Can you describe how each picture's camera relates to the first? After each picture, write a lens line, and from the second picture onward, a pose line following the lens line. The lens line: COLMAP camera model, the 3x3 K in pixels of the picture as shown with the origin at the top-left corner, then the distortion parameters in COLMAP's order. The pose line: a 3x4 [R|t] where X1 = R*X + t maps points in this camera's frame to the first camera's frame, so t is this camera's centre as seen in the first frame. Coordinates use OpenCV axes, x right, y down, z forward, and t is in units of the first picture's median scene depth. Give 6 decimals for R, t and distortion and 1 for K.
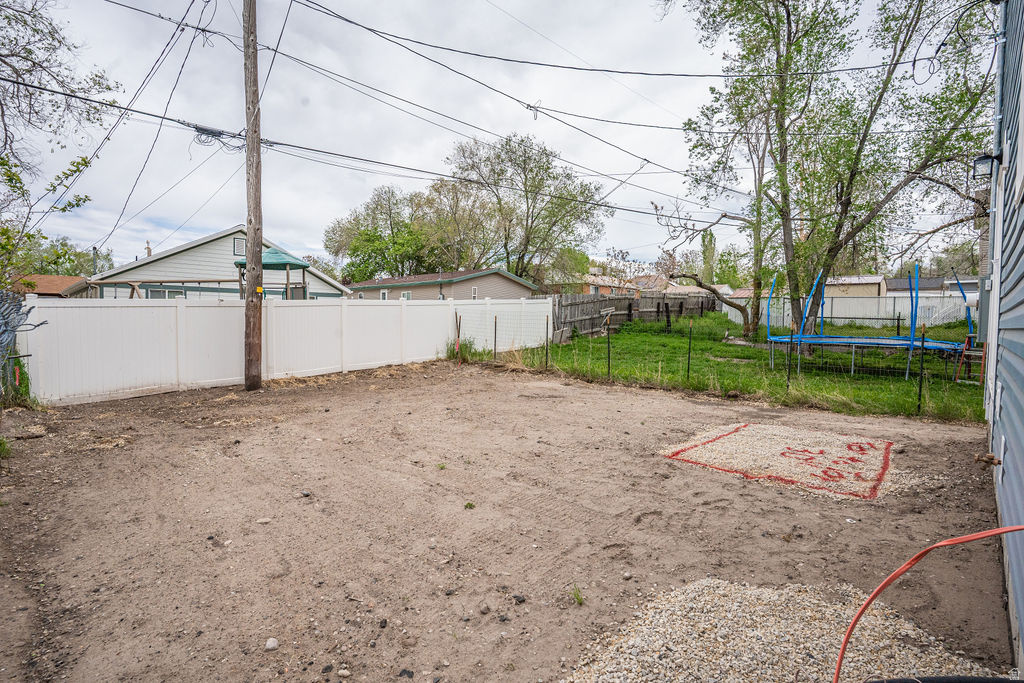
lens RADIAL K [[492.7, 0, 512.0], [0, 492.7, 341.5], [0, 0, 1]] dist [-0.003188, -0.000254]
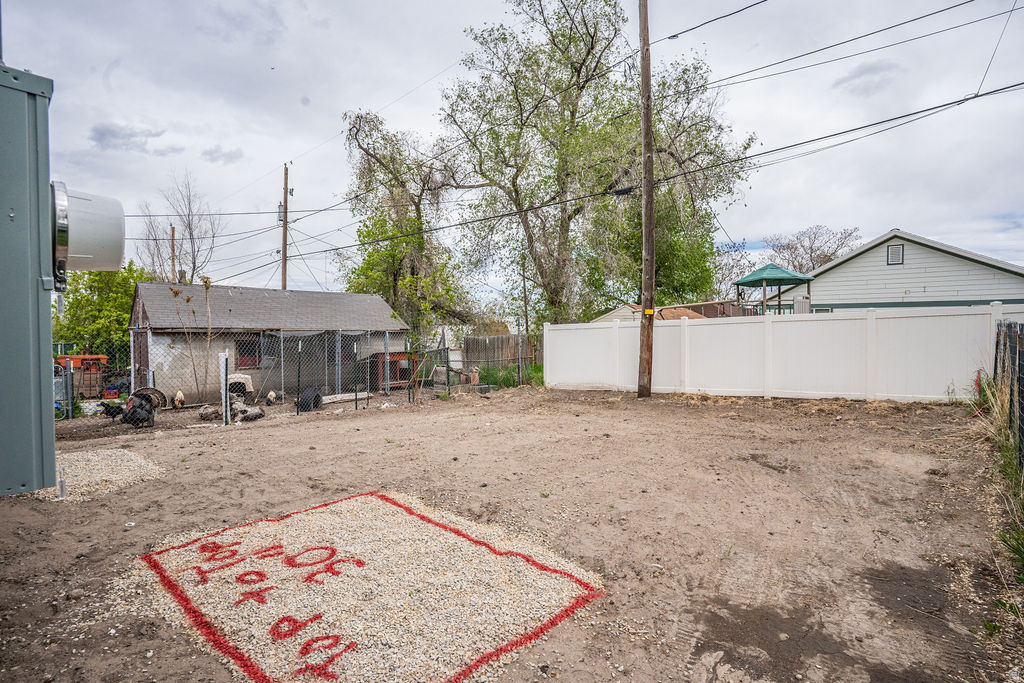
lens RADIAL K [[479.8, 0, 504.3], [0, 479.8, 341.2], [0, 0, 1]] dist [-0.001644, 0.000058]
pose [[0.002840, 0.001345, -0.999995, 0.916700], [-0.038516, 0.999257, 0.001235, -0.037935], [0.999254, 0.038513, 0.002890, 0.947161]]
